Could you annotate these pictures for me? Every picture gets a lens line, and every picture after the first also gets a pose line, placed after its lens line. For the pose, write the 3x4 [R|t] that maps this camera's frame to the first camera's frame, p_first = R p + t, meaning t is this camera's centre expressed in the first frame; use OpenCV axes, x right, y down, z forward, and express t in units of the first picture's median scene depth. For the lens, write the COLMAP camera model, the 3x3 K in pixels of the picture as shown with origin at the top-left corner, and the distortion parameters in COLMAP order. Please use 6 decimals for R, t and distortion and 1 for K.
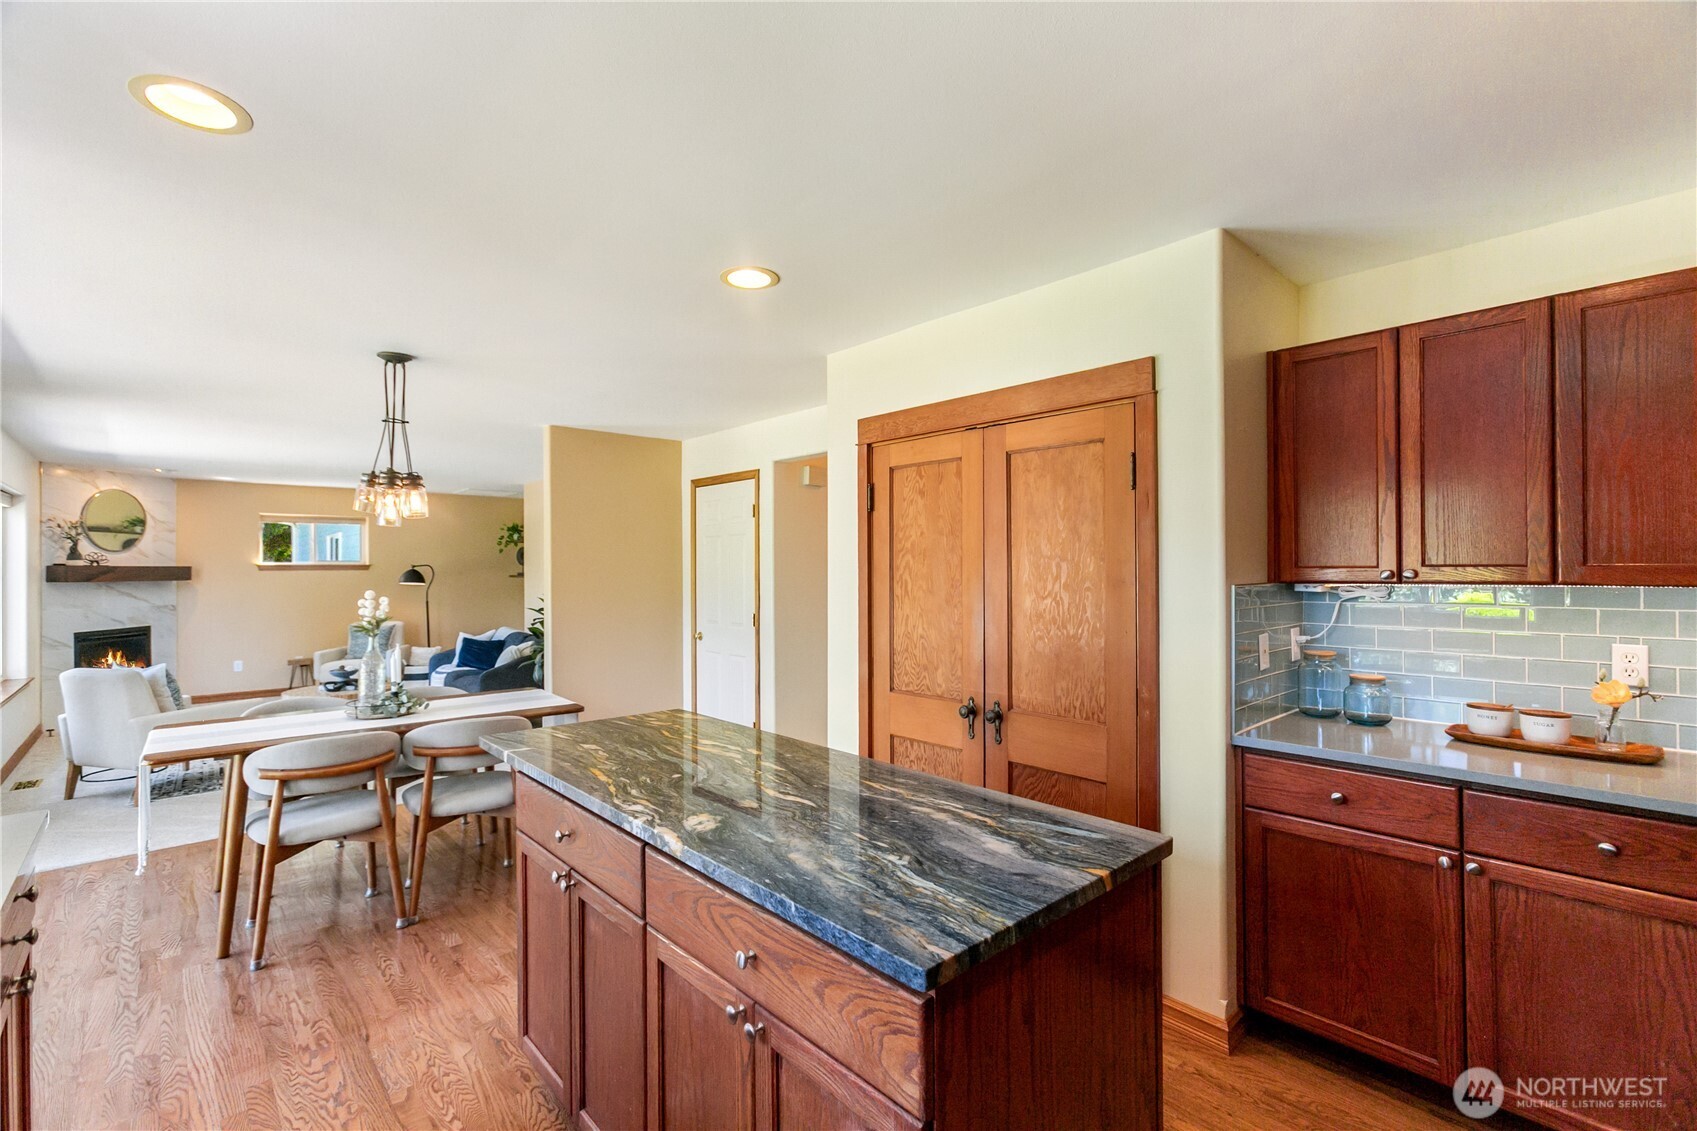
lens RADIAL K [[757.3, 0, 849.8], [0, 757.3, 567.7], [0, 0, 1]] dist [-0.004925, 0.004776]
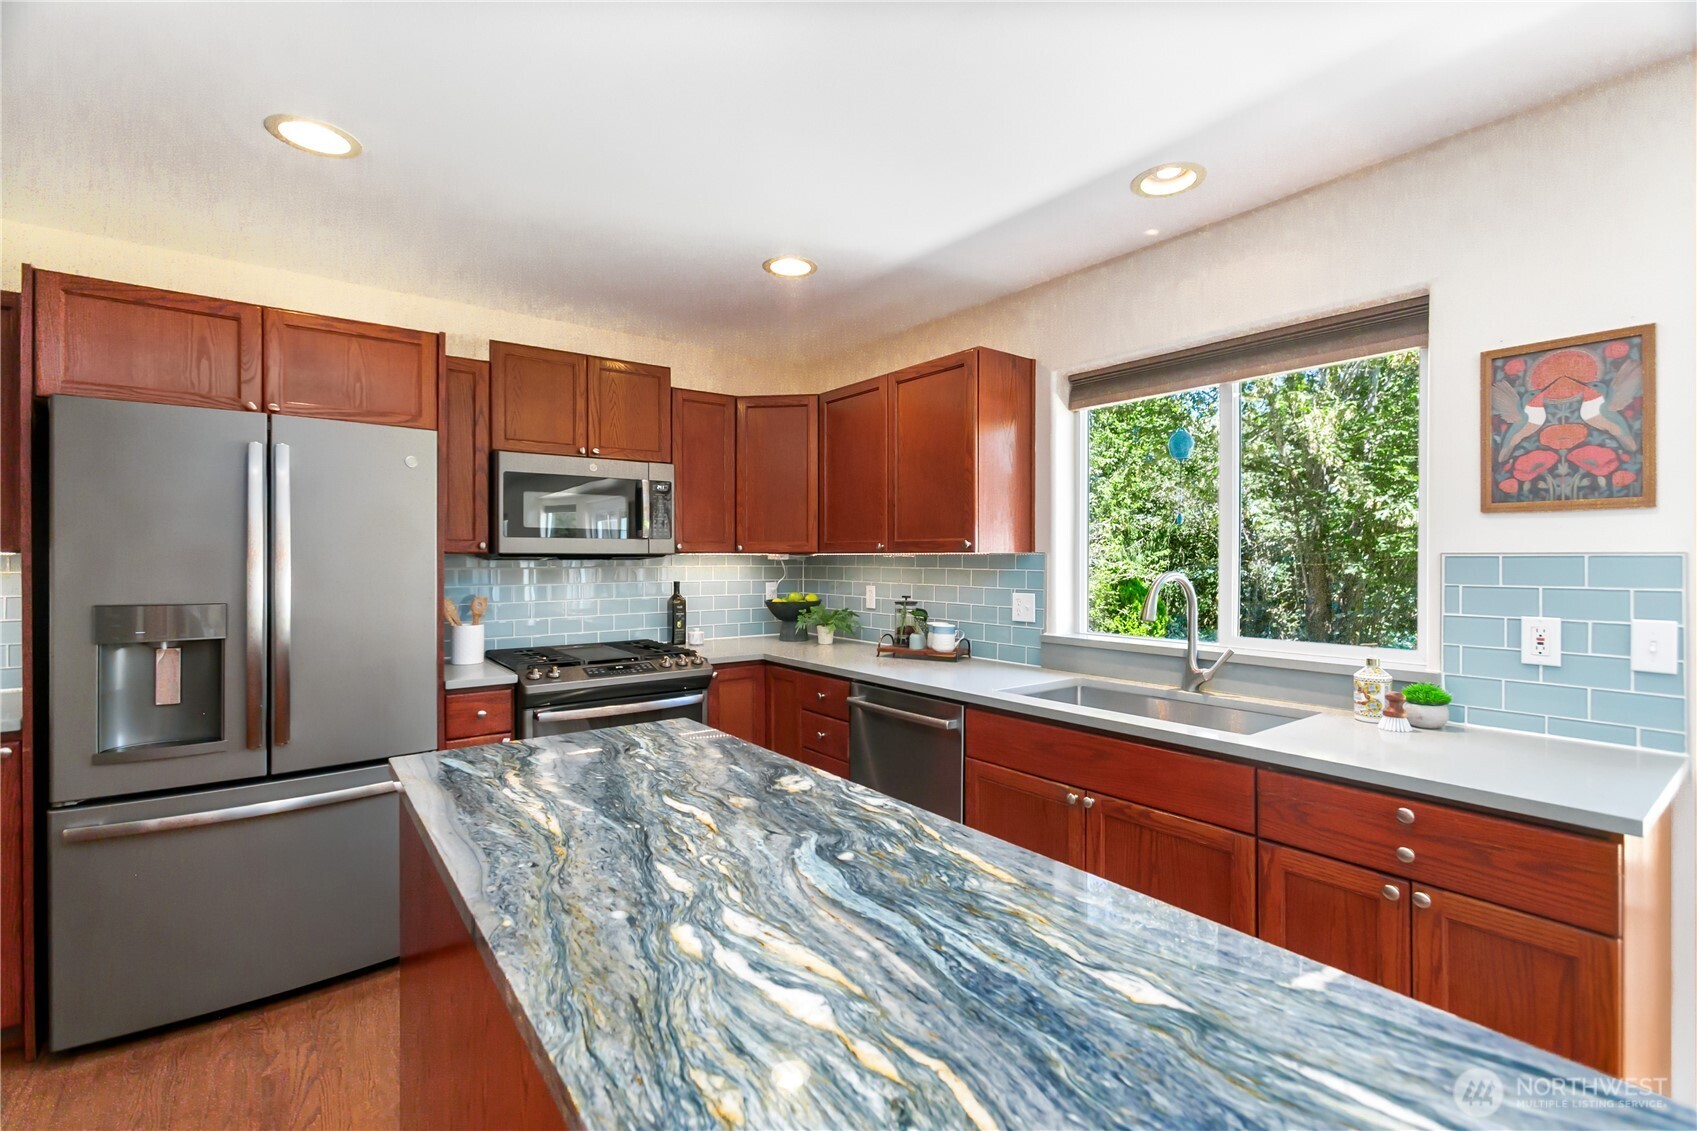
lens RADIAL K [[757.3, 0, 872.3], [0, 757.3, 561.0], [0, 0, 1]] dist [-0.004925, 0.004776]
pose [[-0.998566, 0.004299, 0.053361, -0.317564], [0.004116, 0.999985, -0.003535, 0.052717], [-0.053375, -0.003310, -0.998569, 1.793303]]
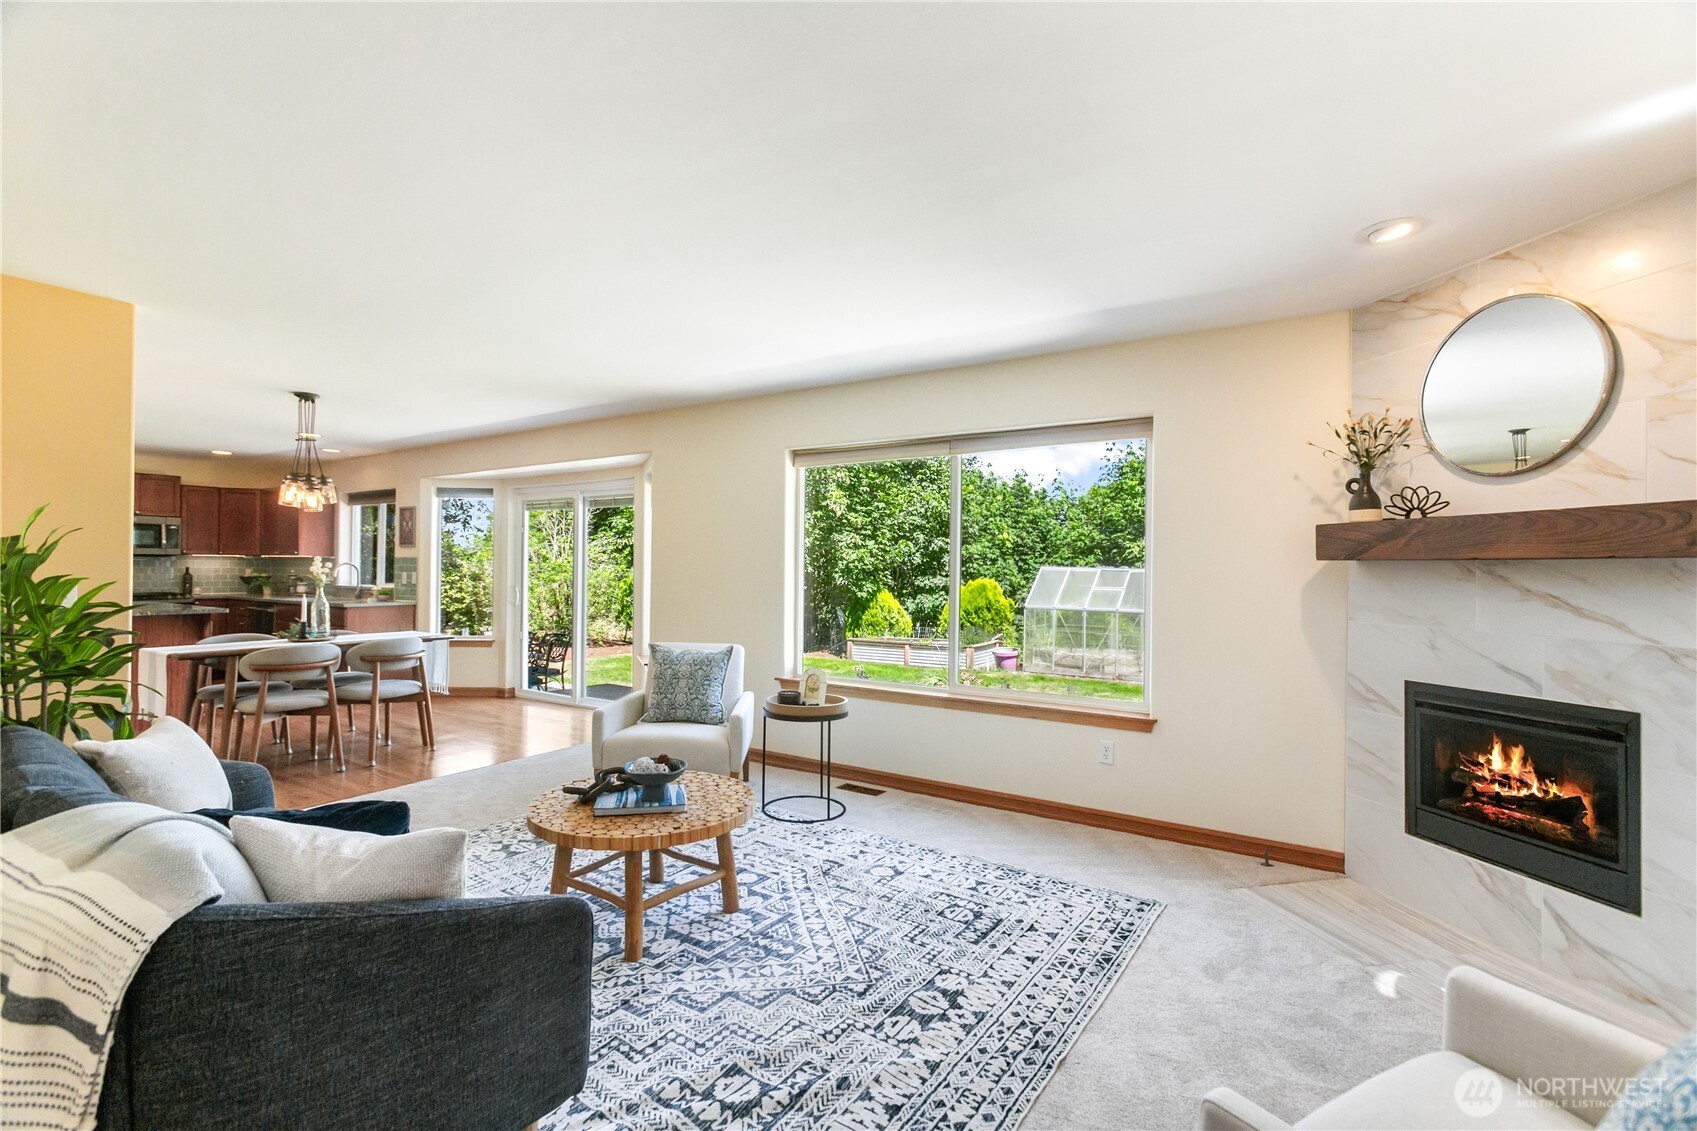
lens RADIAL K [[757.3, 0, 853.1], [0, 757.3, 562.2], [0, 0, 1]] dist [-0.004925, 0.004776]
pose [[-0.964935, -0.006701, -0.262403, -2.702863], [-0.003978, 0.999933, -0.010907, 0.112365], [0.262459, -0.009481, -0.964897, 5.844878]]
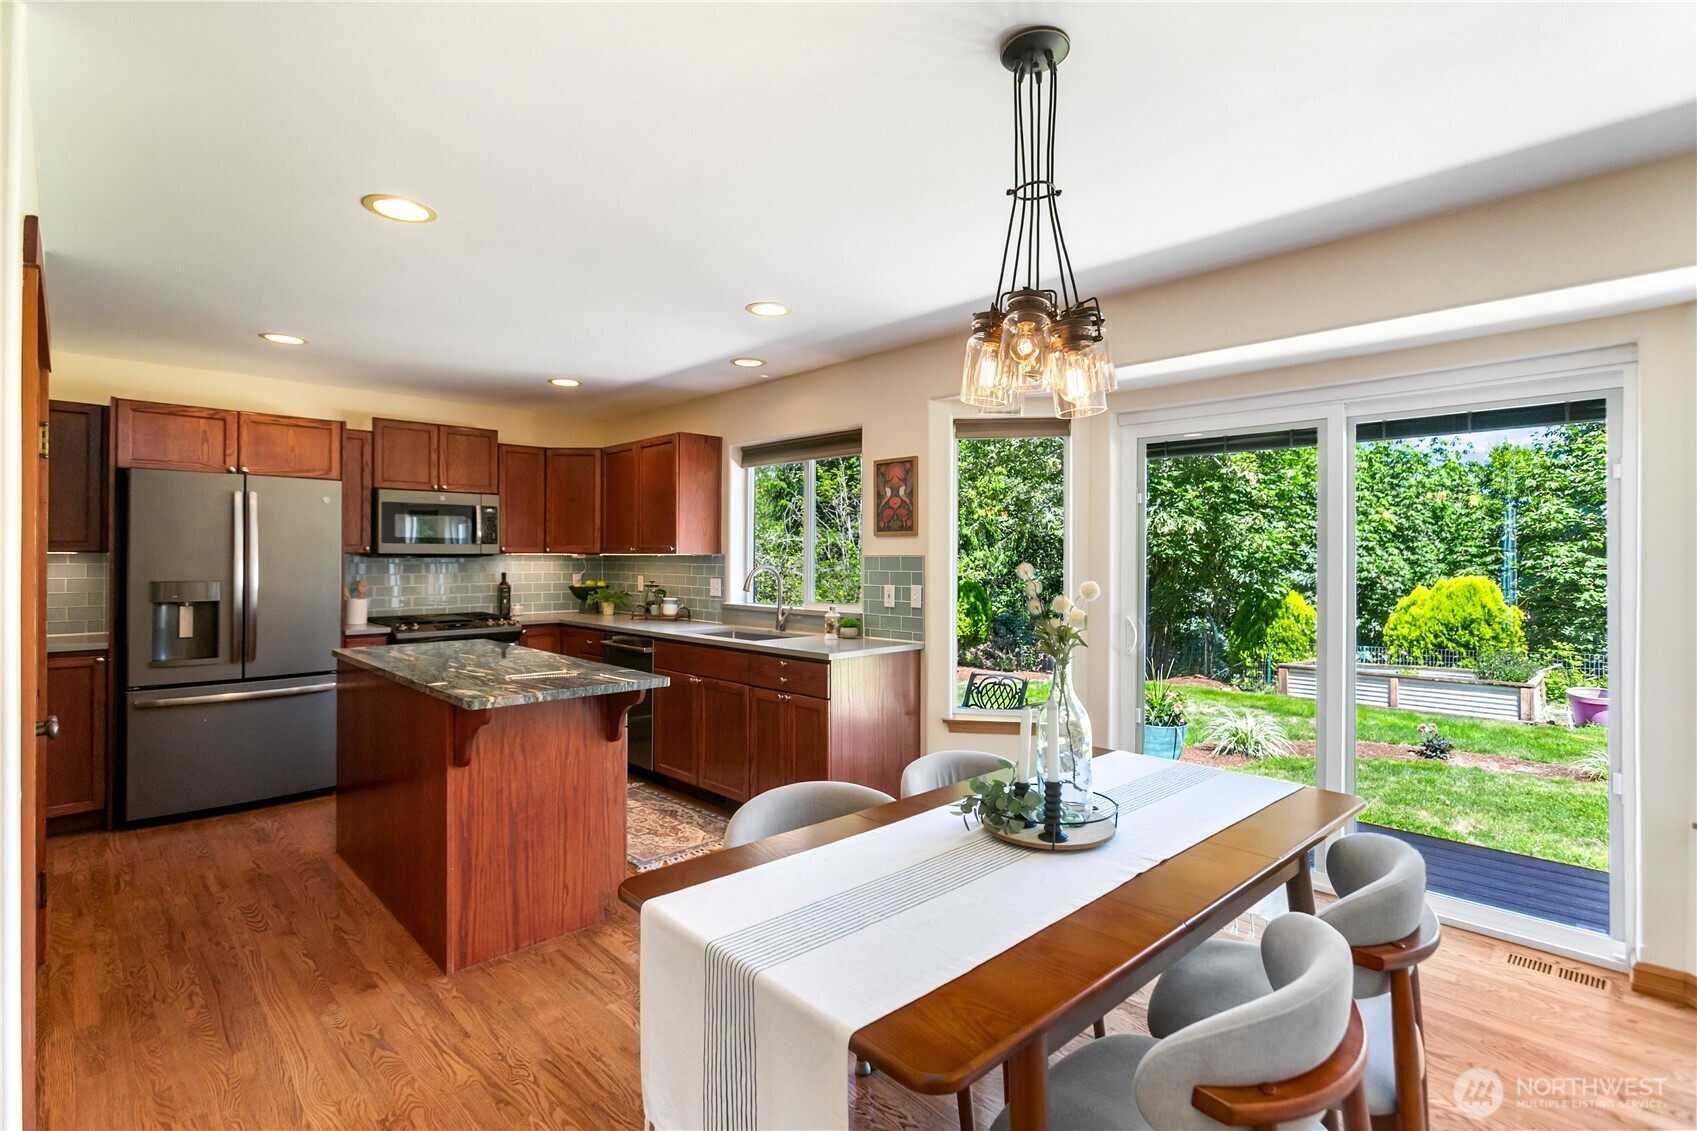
lens RADIAL K [[804.9, 0, 874.0], [0, 804.9, 548.9], [0, 0, 1]] dist [-0.010636, 0.003473]
pose [[-0.998297, 0.001769, -0.058317, -1.050760], [0.002692, 0.999872, -0.015755, 0.060377], [0.058282, -0.015885, -0.998174, 3.222304]]
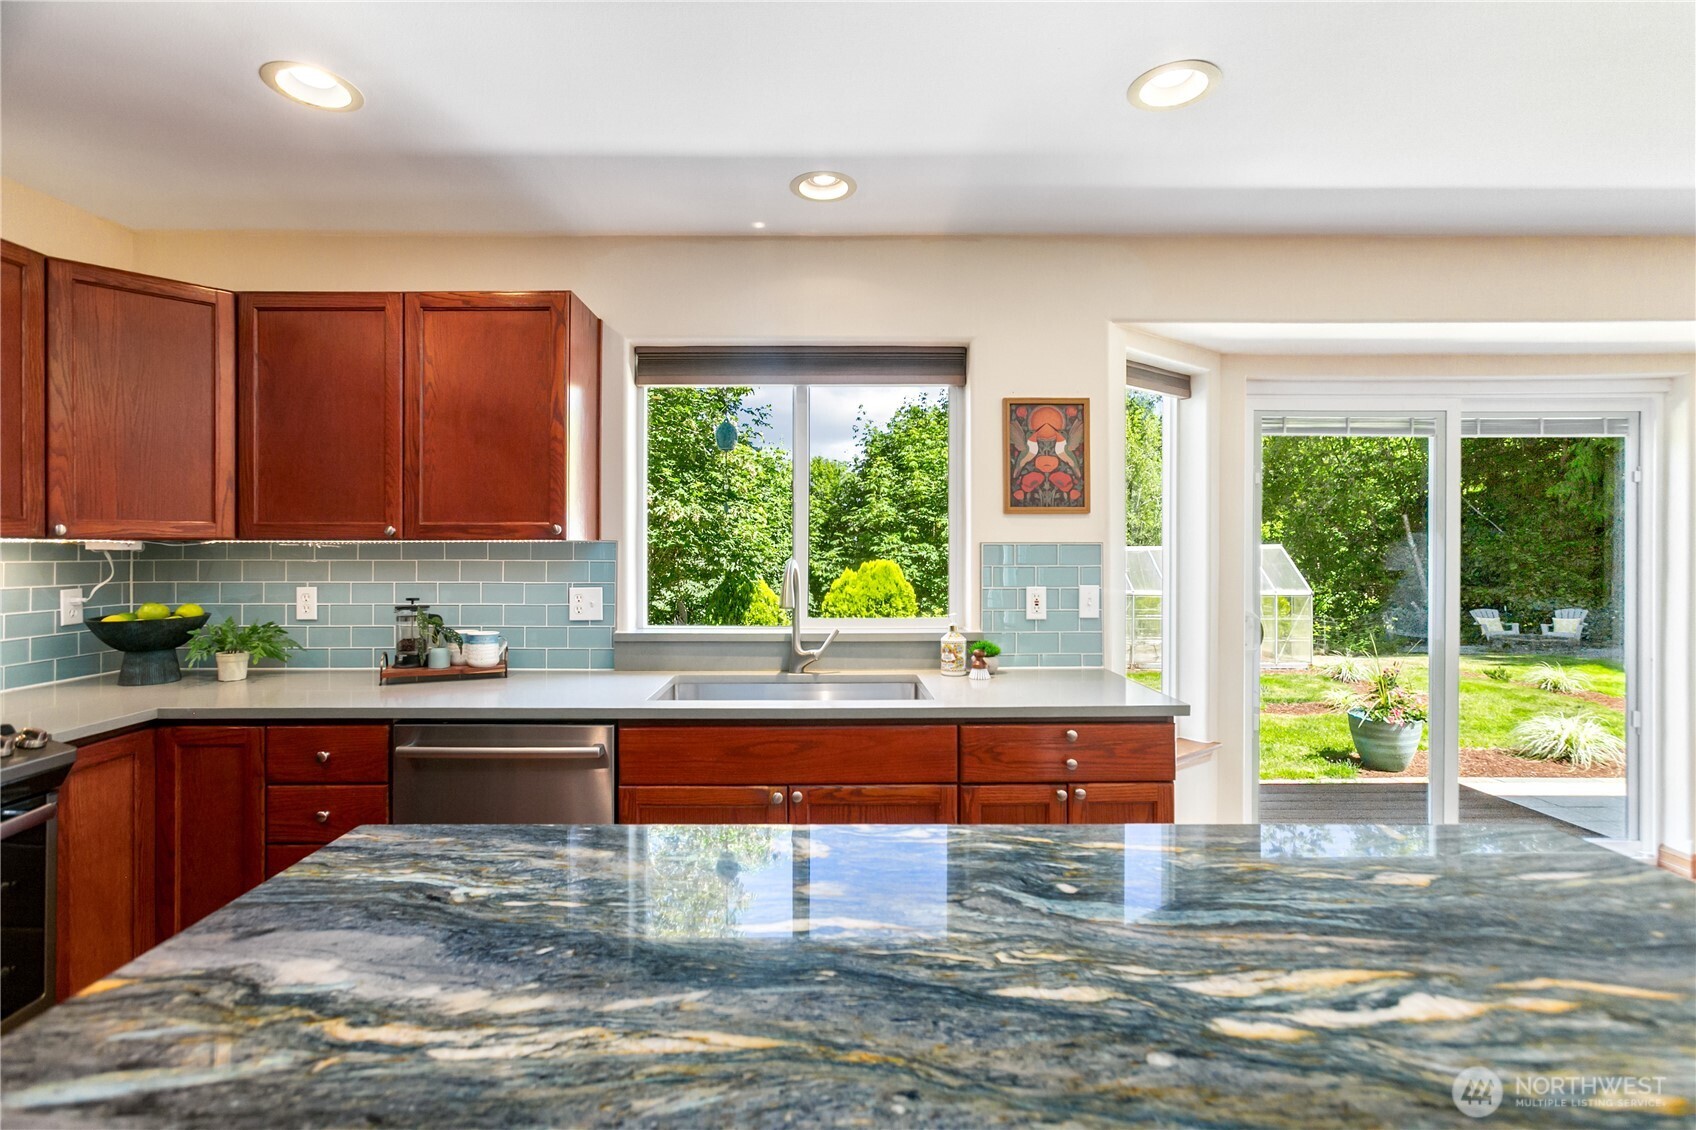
lens RADIAL K [[756.8, 0, 831.2], [0, 756.8, 569.1], [0, 0, 1]] dist [-0.004925, 0.004776]
pose [[-0.659806, 0.029308, -0.750864, 0.292478], [0.010723, 0.999505, 0.029590, 0.045588], [0.751359, 0.011472, -0.659793, 1.373208]]
